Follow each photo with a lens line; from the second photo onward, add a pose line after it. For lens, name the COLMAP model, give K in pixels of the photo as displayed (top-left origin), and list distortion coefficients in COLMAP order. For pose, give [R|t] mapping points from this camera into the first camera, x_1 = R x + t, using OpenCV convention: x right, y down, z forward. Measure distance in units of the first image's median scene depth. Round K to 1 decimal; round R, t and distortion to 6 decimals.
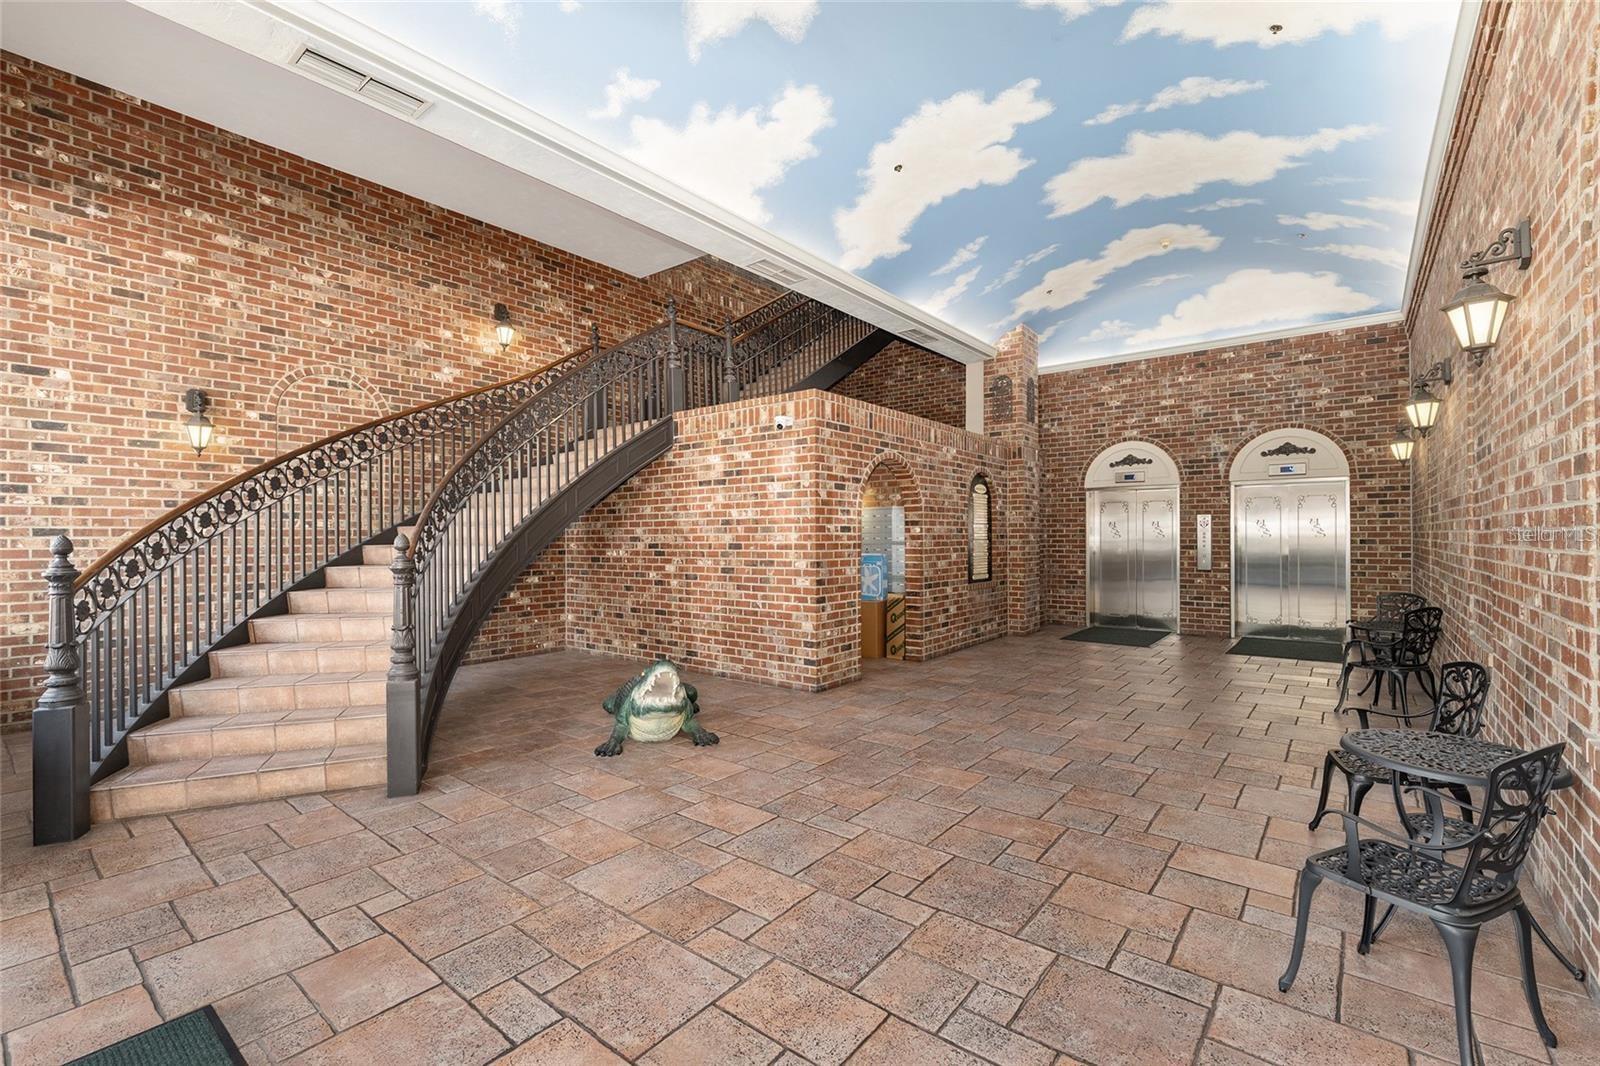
lens RADIAL K [[684.0, 0, 800.0], [0, 684.0, 534.8], [0, 0, 1]] dist [0.000173, 0.000110]
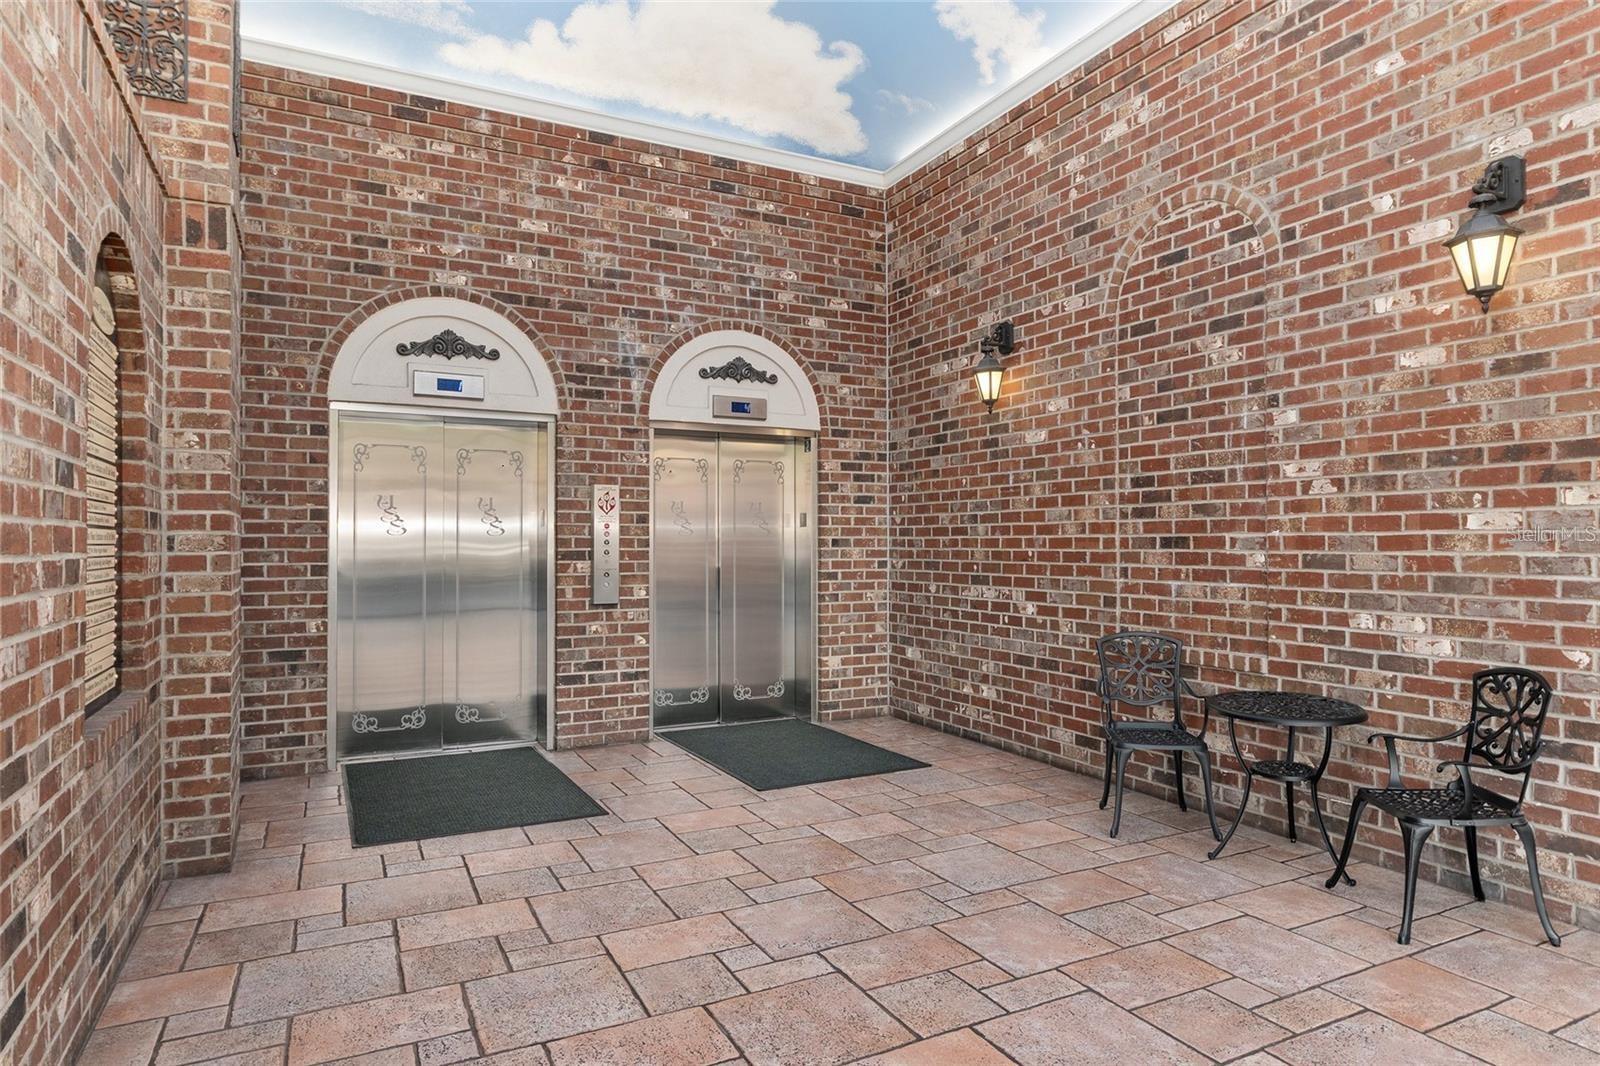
lens RADIAL K [[929.2, 0, 806.4], [0, 929.2, 534.9], [0, 0, 1]] dist [0.002488, -0.001014]
pose [[0.410253, 0.012488, 0.911886, 0.069085], [-0.004778, 0.999922, -0.011544, 0.011113], [-0.911959, 0.000379, 0.410281, 0.616378]]
